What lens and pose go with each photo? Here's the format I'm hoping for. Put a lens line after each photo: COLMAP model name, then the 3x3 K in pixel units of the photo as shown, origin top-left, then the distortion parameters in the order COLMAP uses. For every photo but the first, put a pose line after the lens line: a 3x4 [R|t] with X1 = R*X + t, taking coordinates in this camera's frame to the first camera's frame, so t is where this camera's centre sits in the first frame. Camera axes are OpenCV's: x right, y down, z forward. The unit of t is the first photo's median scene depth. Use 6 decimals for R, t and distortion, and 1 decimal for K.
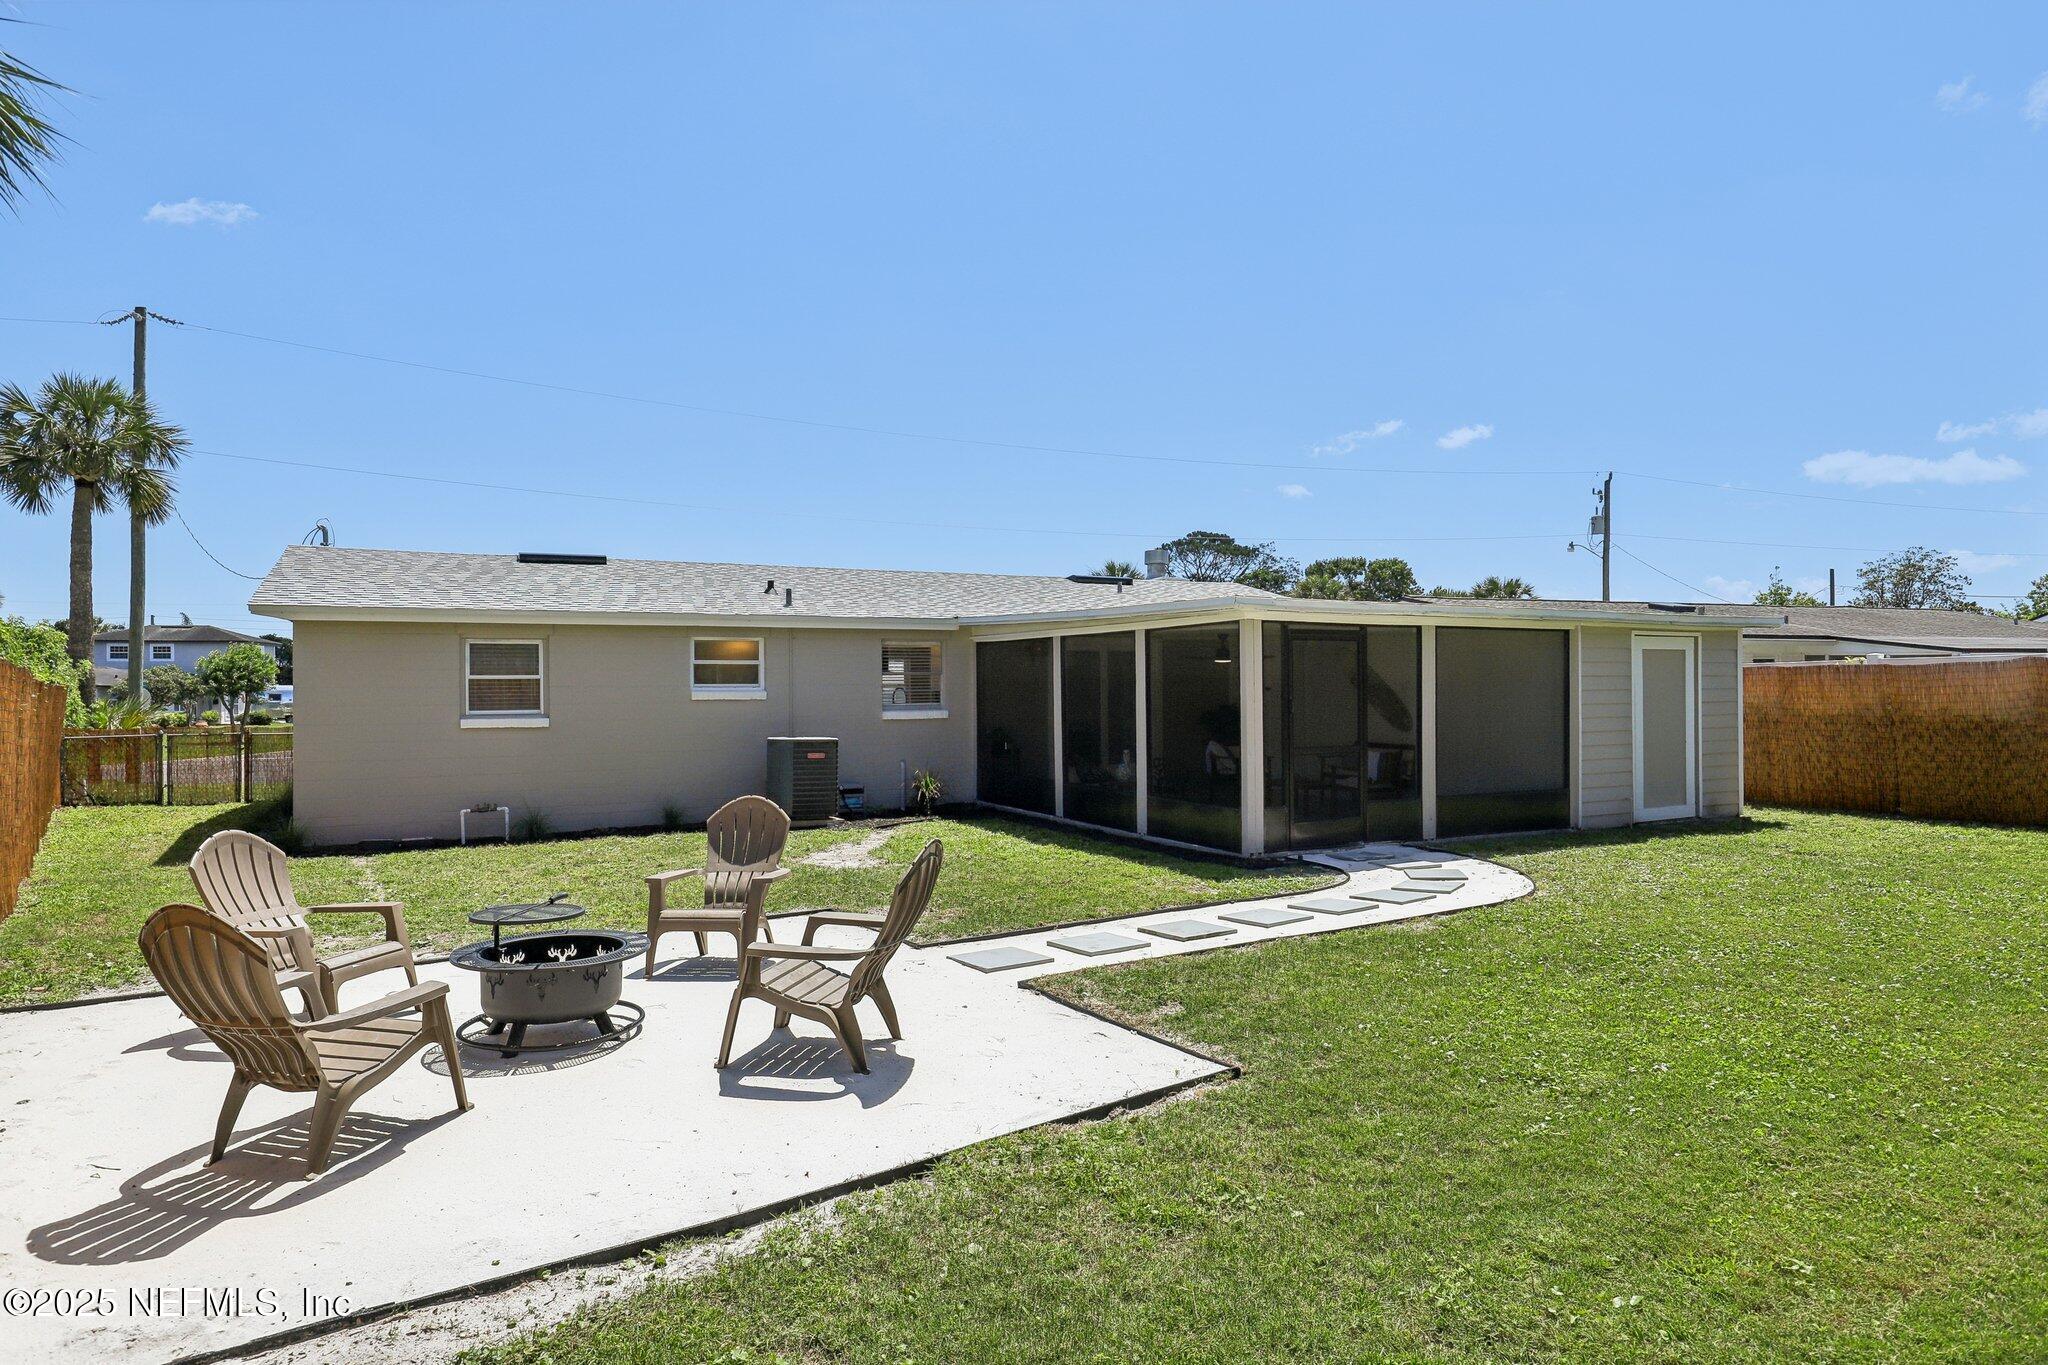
lens RADIAL K [[1149.8, 0, 1024.0], [0, 1149.8, 682.5], [0, 0, 1]] dist [0.002538, 0.000121]
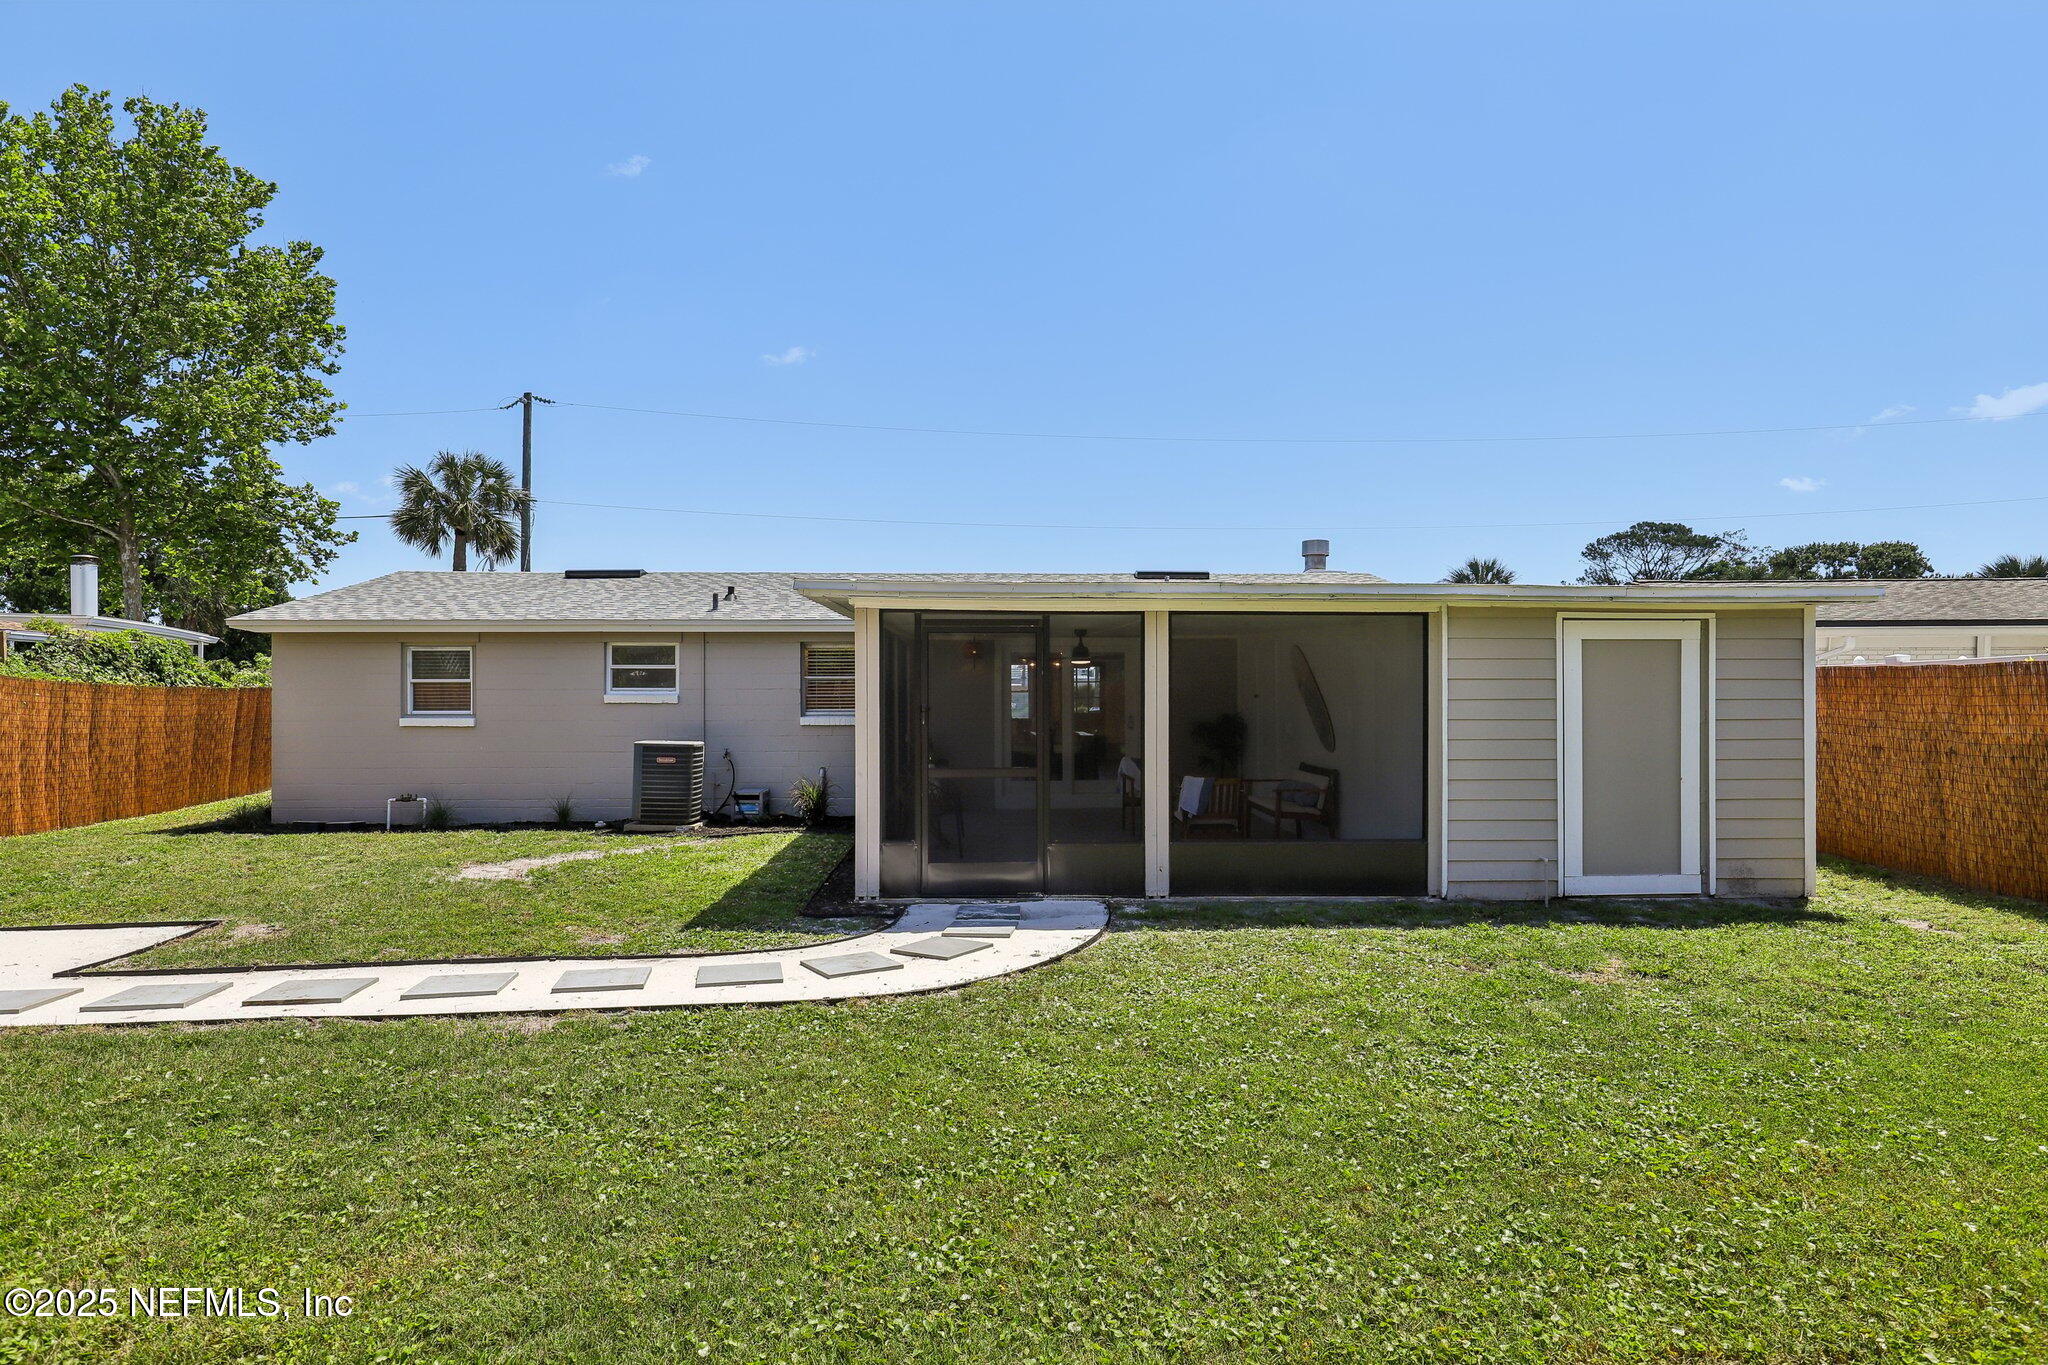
lens RADIAL K [[1100.0, 0, 1024.0], [0, 1100.0, 682.5], [0, 0, 1]] dist [-0.000240, -0.000585]
pose [[0.907448, 0.000623, -0.420164, 0.468044], [-0.004661, 0.999952, -0.008584, 0.003259], [0.420139, 0.009748, 0.907408, 0.253639]]
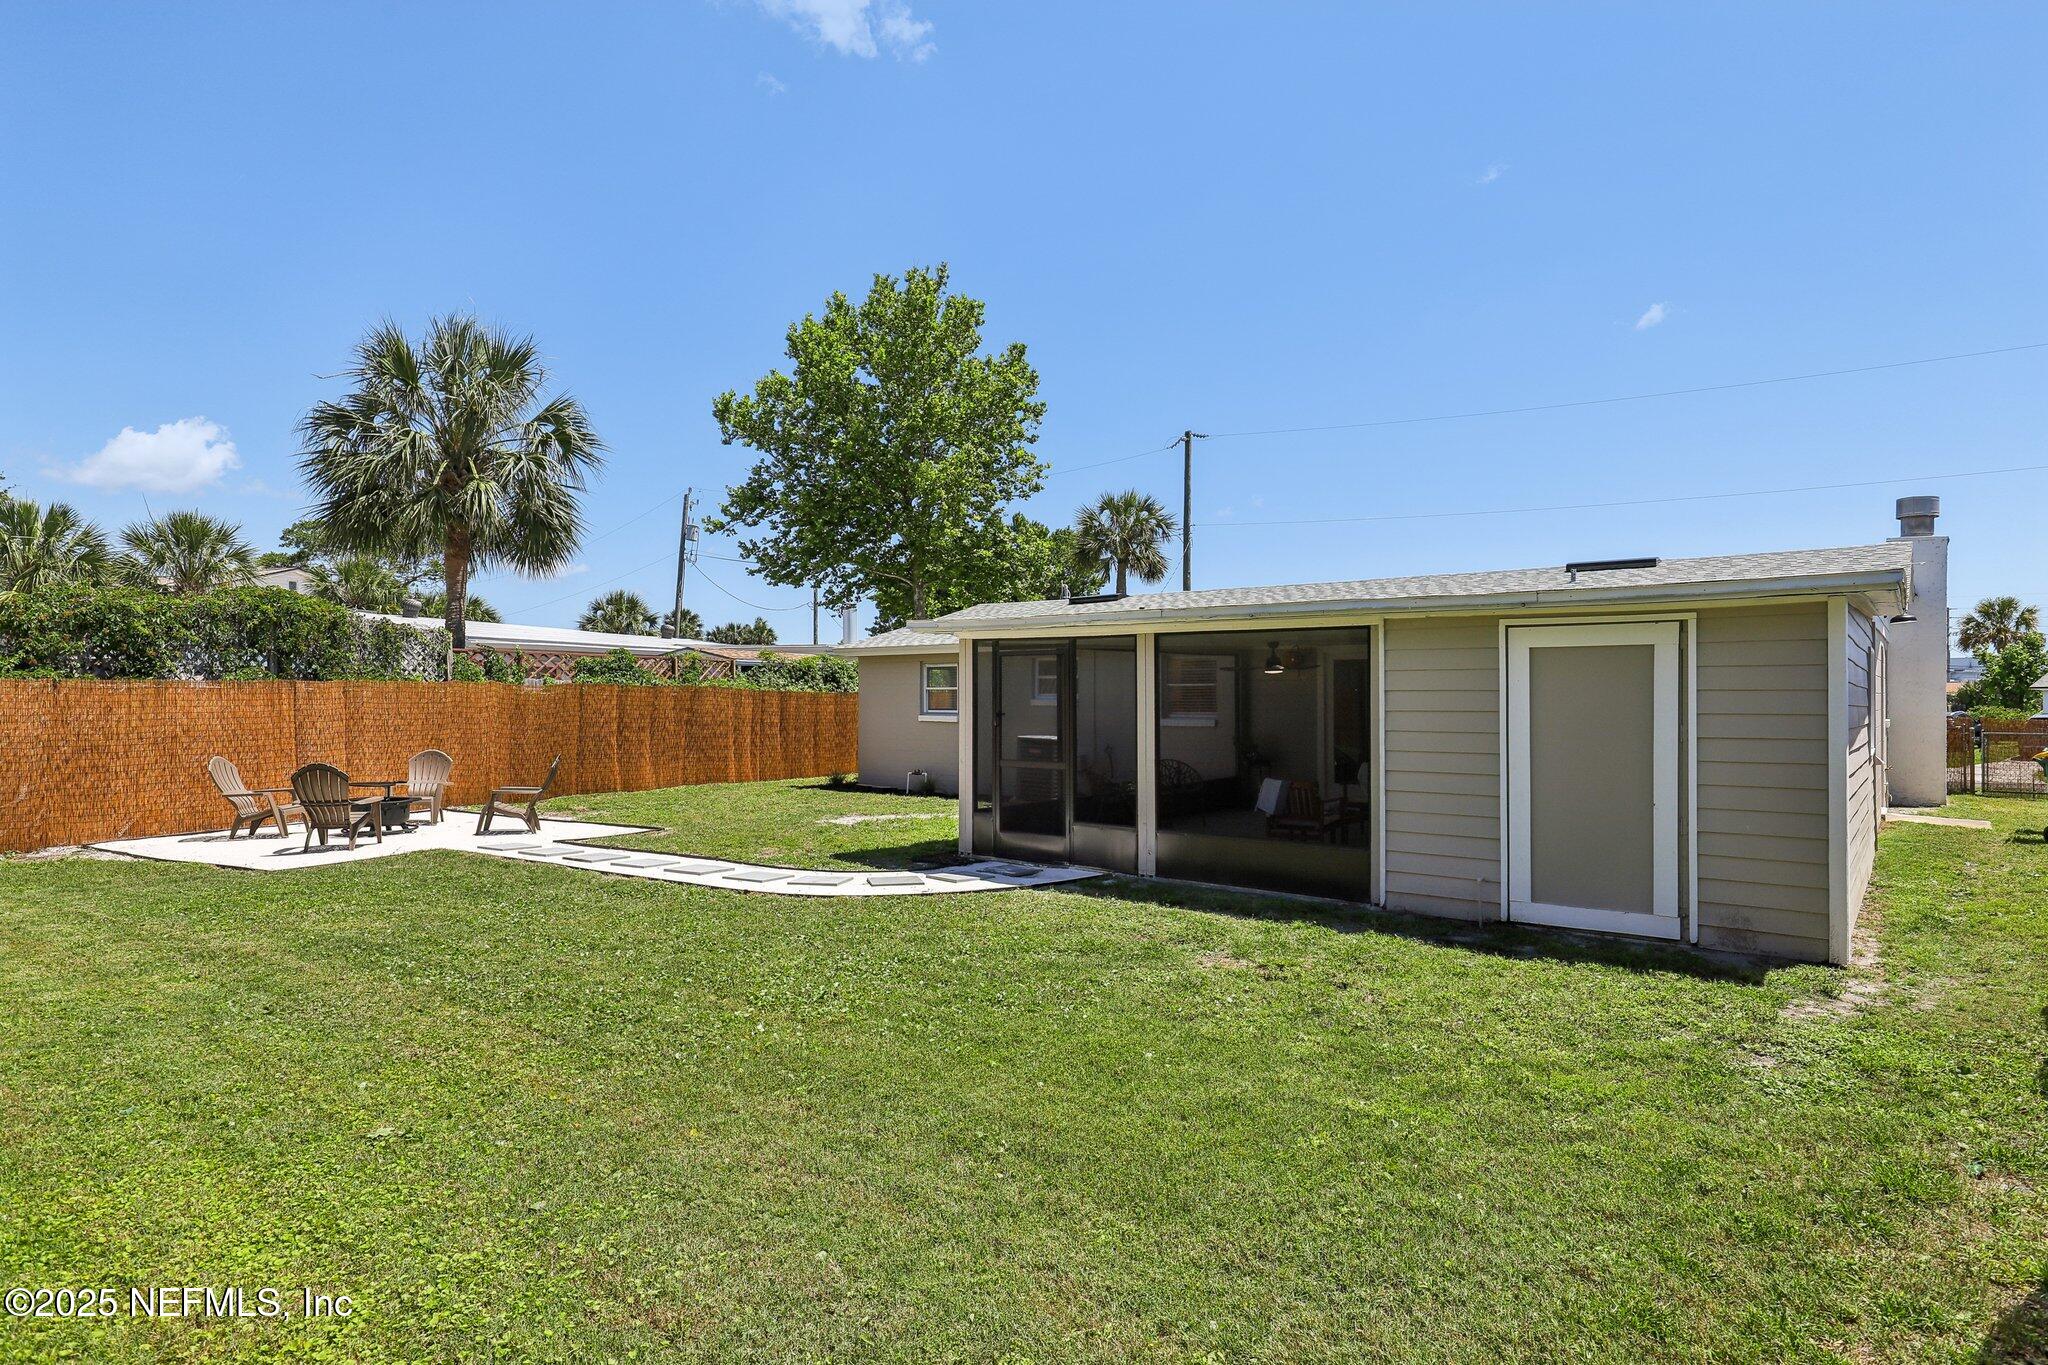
lens RADIAL K [[1149.8, 0, 1024.0], [0, 1149.8, 682.5], [0, 0, 1]] dist [0.002538, 0.000121]
pose [[0.402375, -0.002923, -0.915470, 0.914856], [-0.002069, 0.999989, -0.004102, -0.006217], [0.915473, 0.003544, 0.402365, 0.451280]]
